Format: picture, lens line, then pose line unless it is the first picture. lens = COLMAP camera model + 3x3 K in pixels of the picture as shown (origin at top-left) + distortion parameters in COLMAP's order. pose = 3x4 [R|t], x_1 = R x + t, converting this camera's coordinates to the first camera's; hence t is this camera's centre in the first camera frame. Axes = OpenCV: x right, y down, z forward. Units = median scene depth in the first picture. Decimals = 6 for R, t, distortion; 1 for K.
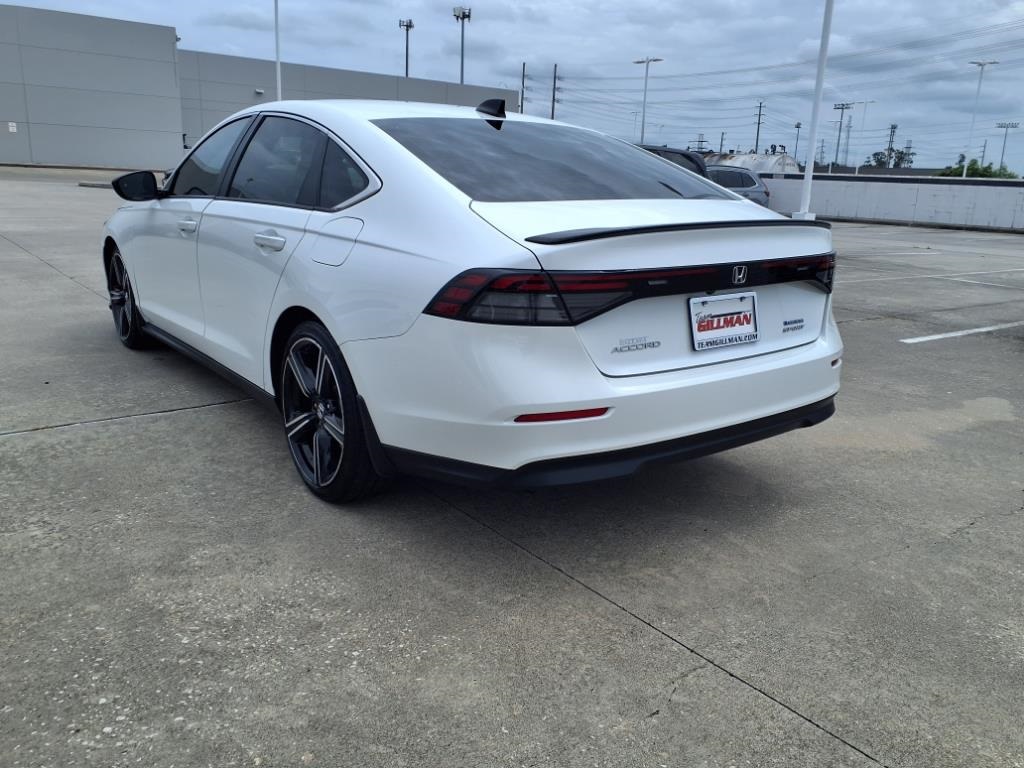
lens RADIAL K [[791.2, 0, 512.0], [0, 791.2, 384.0], [0, 0, 1]] dist [0.006156, -0.004786]
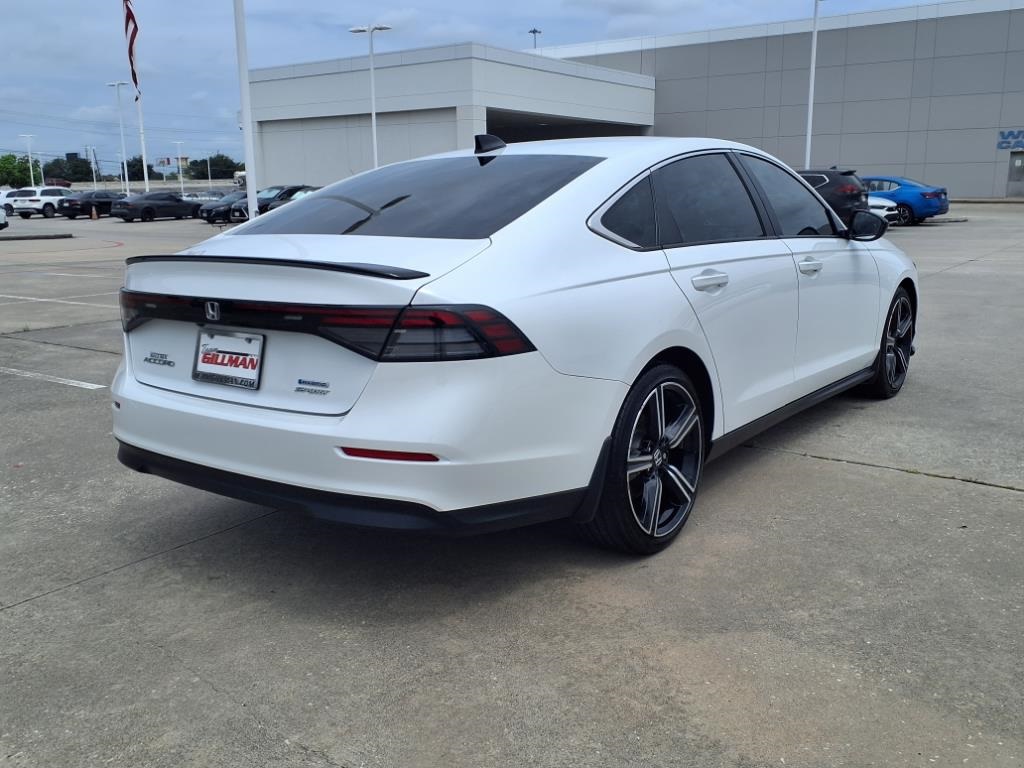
lens RADIAL K [[849.2, 0, 512.0], [0, 849.2, 384.0], [0, 0, 1]] dist [-0.001061, -0.004101]
pose [[0.334771, 0.164332, -0.927860, 1.334556], [-0.224537, 0.970224, 0.090822, -0.219499], [0.915156, 0.177934, 0.361702, 0.946063]]
